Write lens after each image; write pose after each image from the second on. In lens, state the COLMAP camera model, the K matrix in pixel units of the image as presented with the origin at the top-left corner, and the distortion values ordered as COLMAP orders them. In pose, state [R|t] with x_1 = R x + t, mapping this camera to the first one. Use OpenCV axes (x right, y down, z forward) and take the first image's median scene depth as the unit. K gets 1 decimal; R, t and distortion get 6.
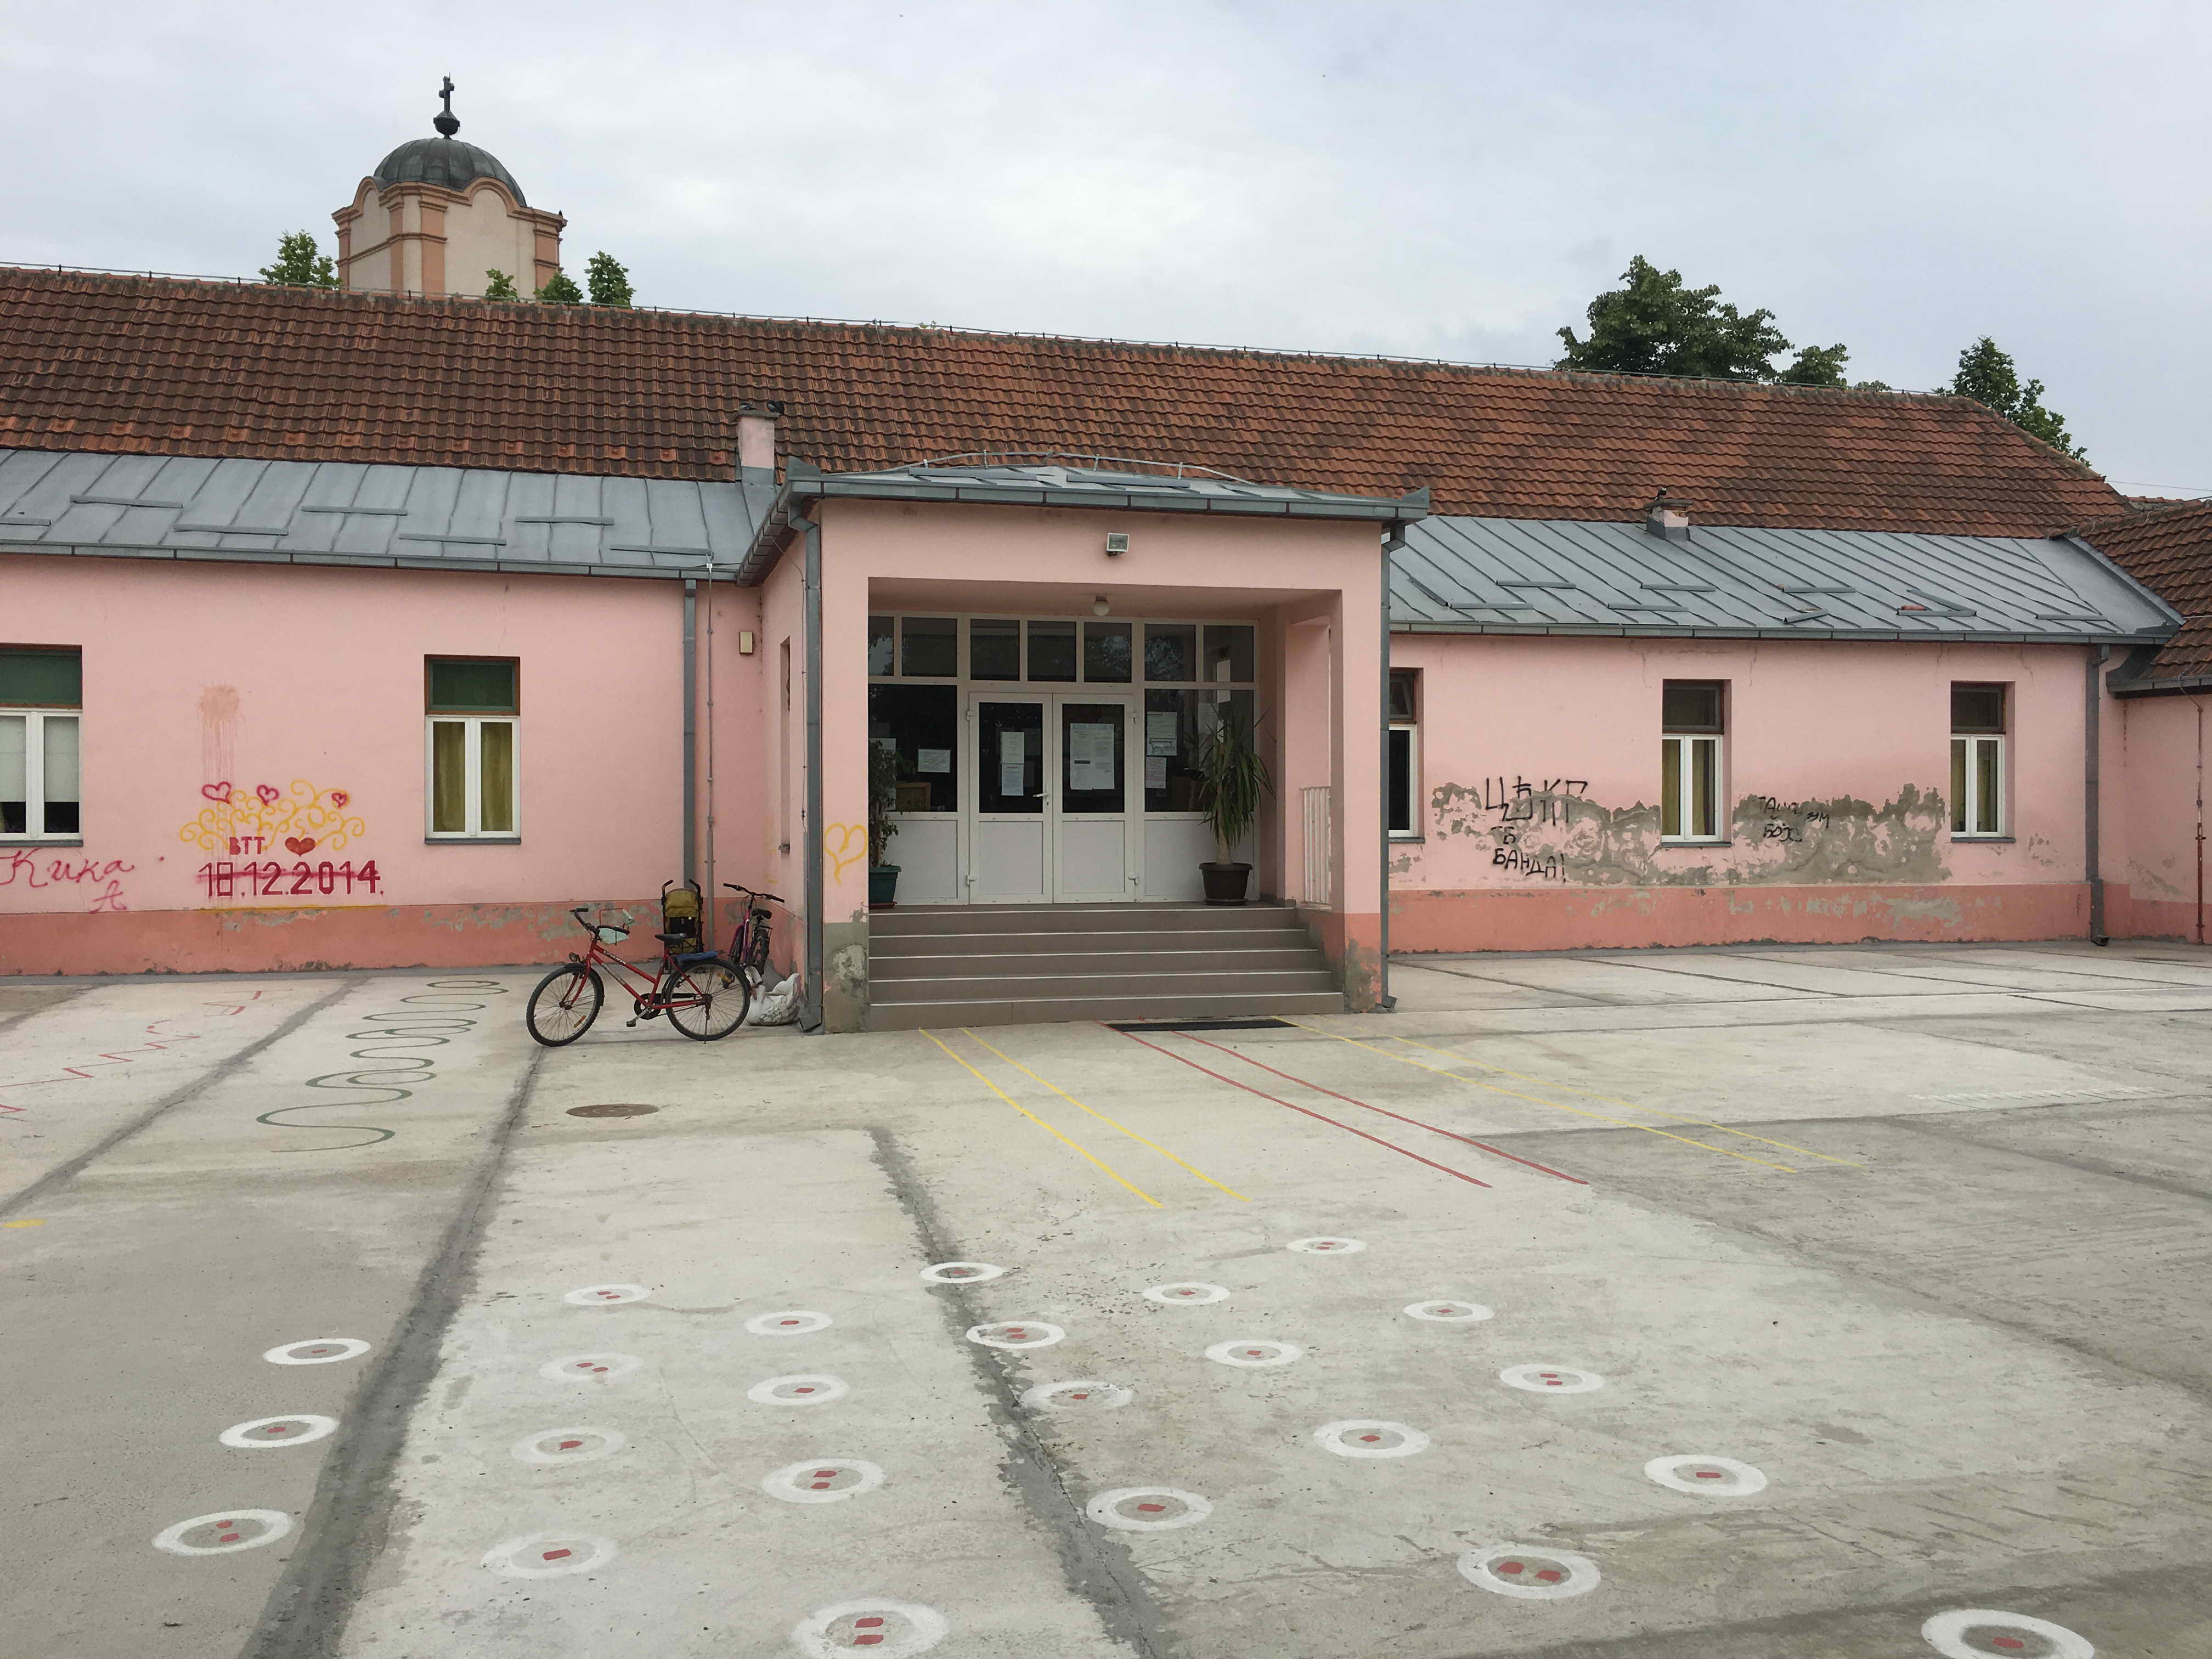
lens RADIAL K [[1906.3, 0, 1132.5], [0, 1906.3, 781.8], [0, 0, 1]] dist [0.084319, -0.128070]
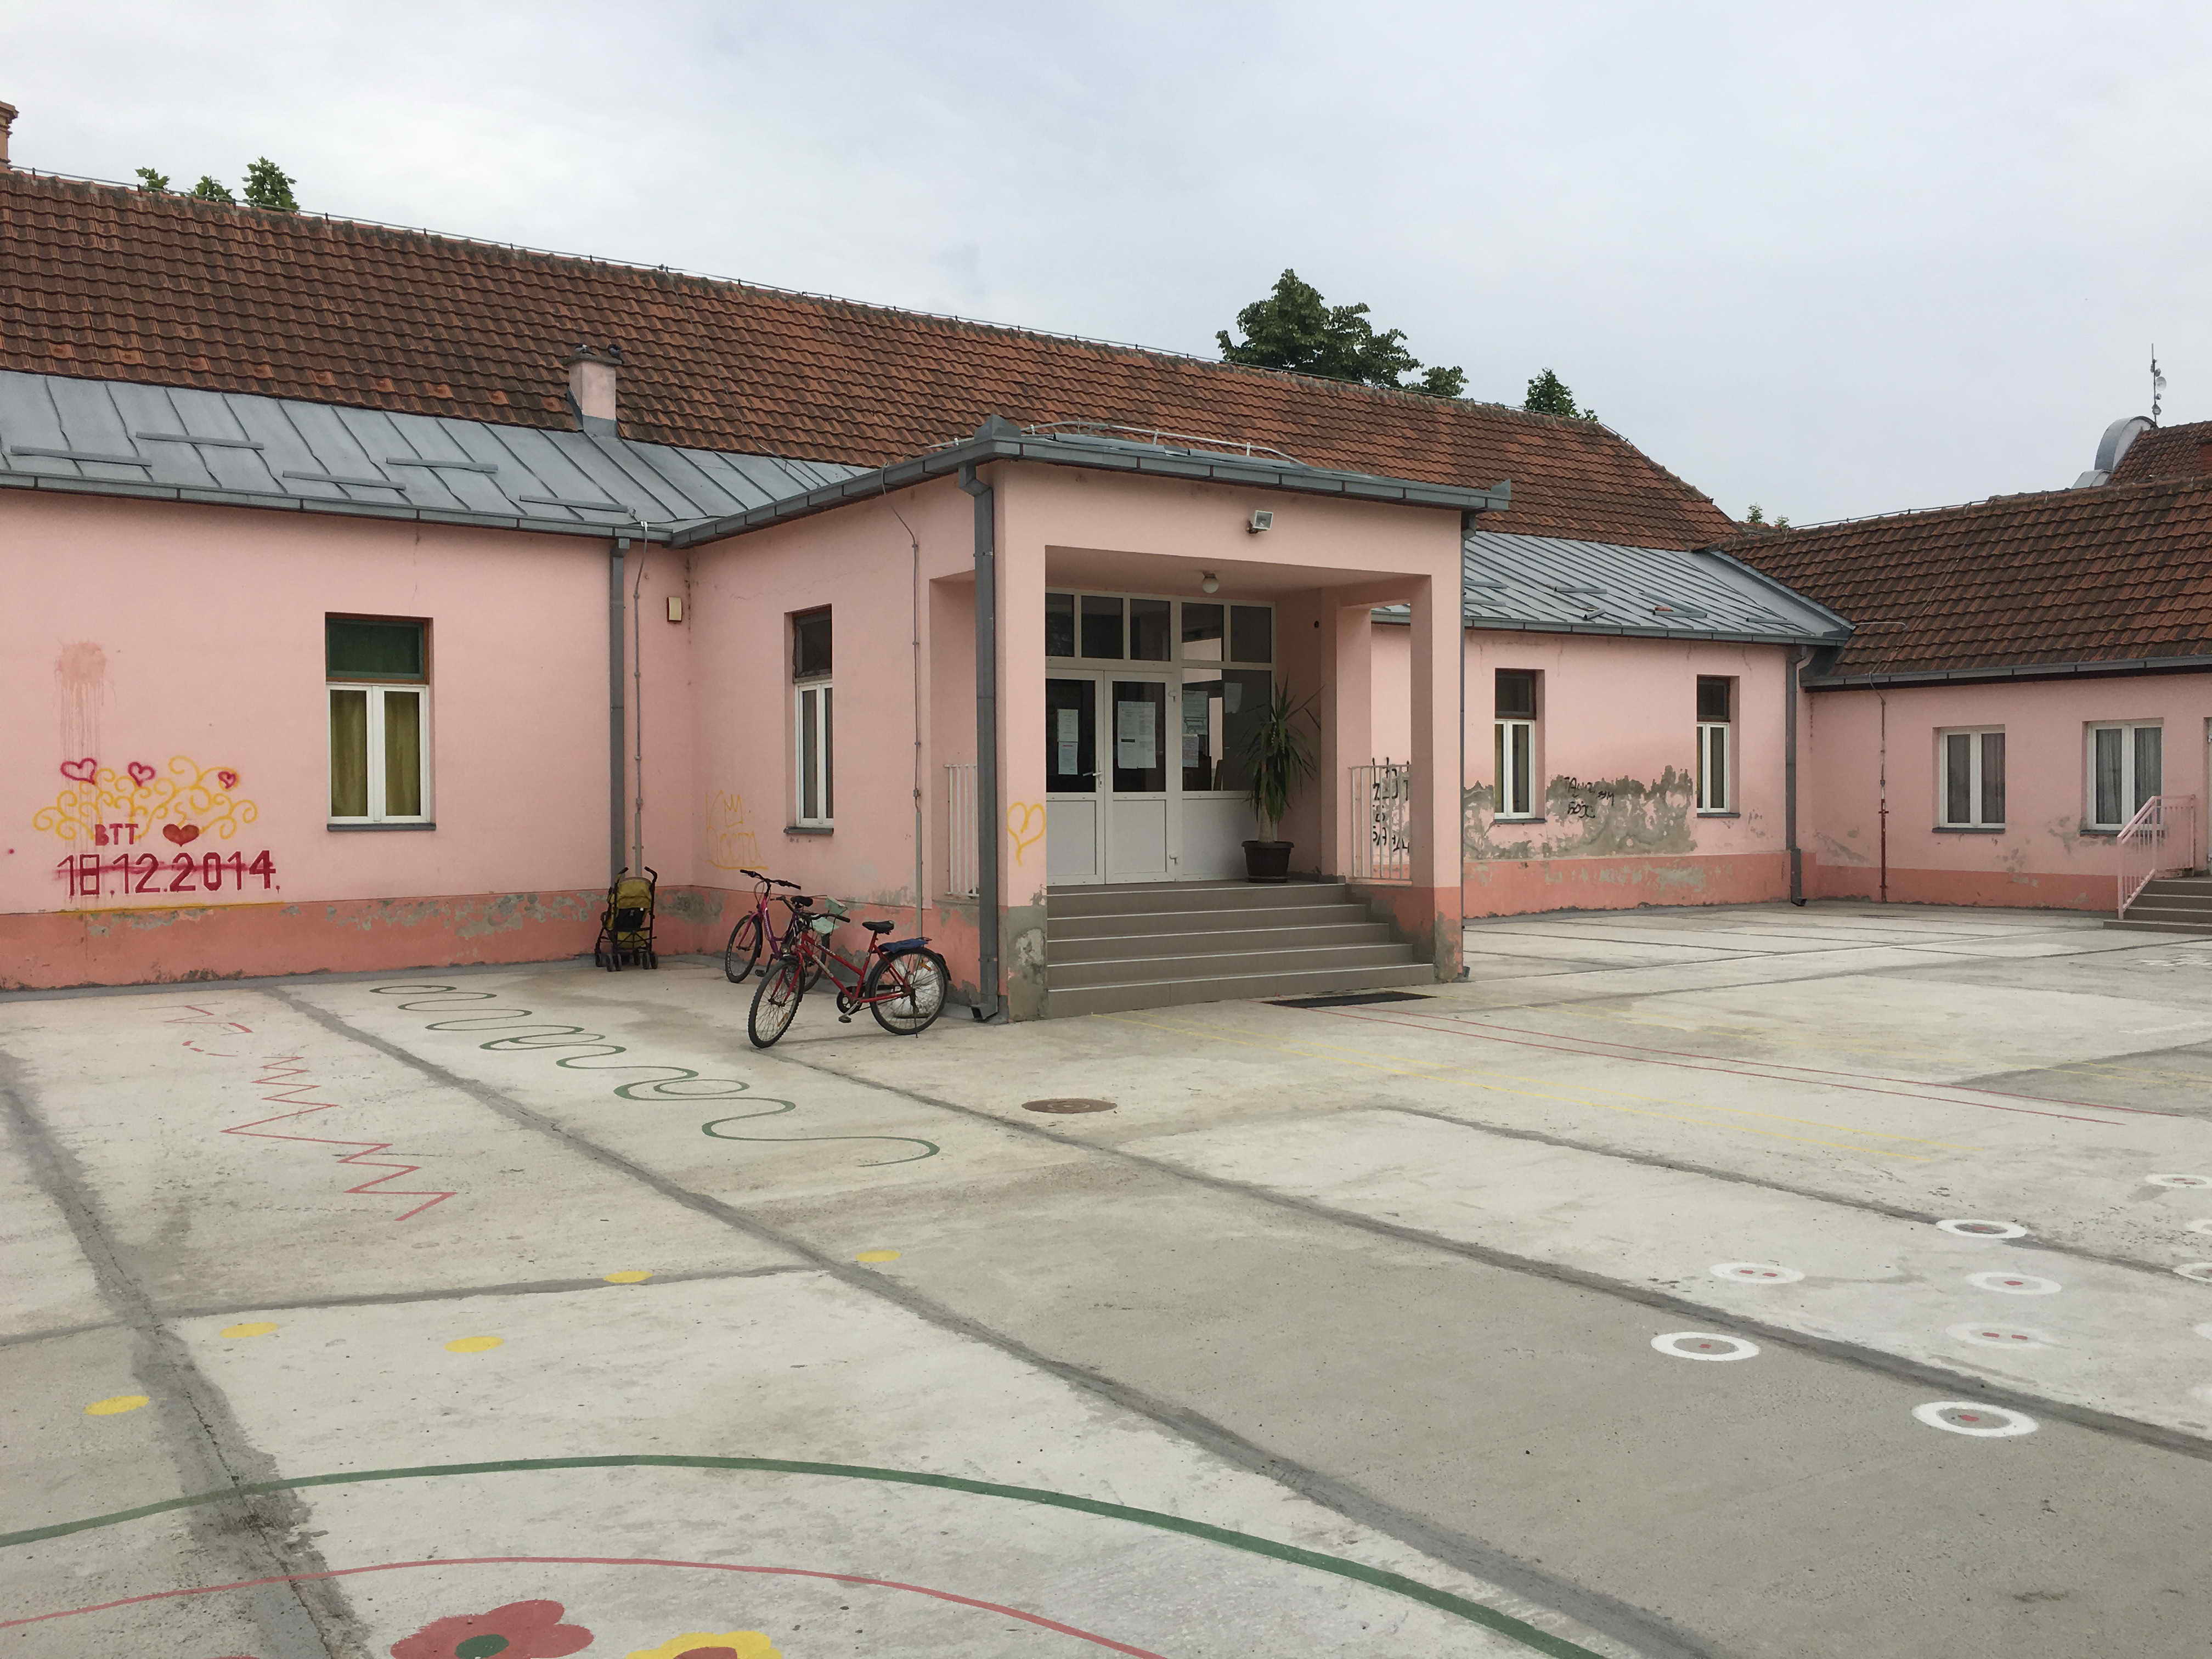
lens RADIAL K [[1885.3, 0, 1113.6], [0, 1885.3, 806.6], [0, 0, 1]] dist [0.087310, -0.128021]
pose [[0.945110, -0.005570, 0.326705, -0.275094], [-0.000910, 0.999806, 0.019677, 0.003600], [-0.326751, -0.018895, 0.944922, 0.061921]]
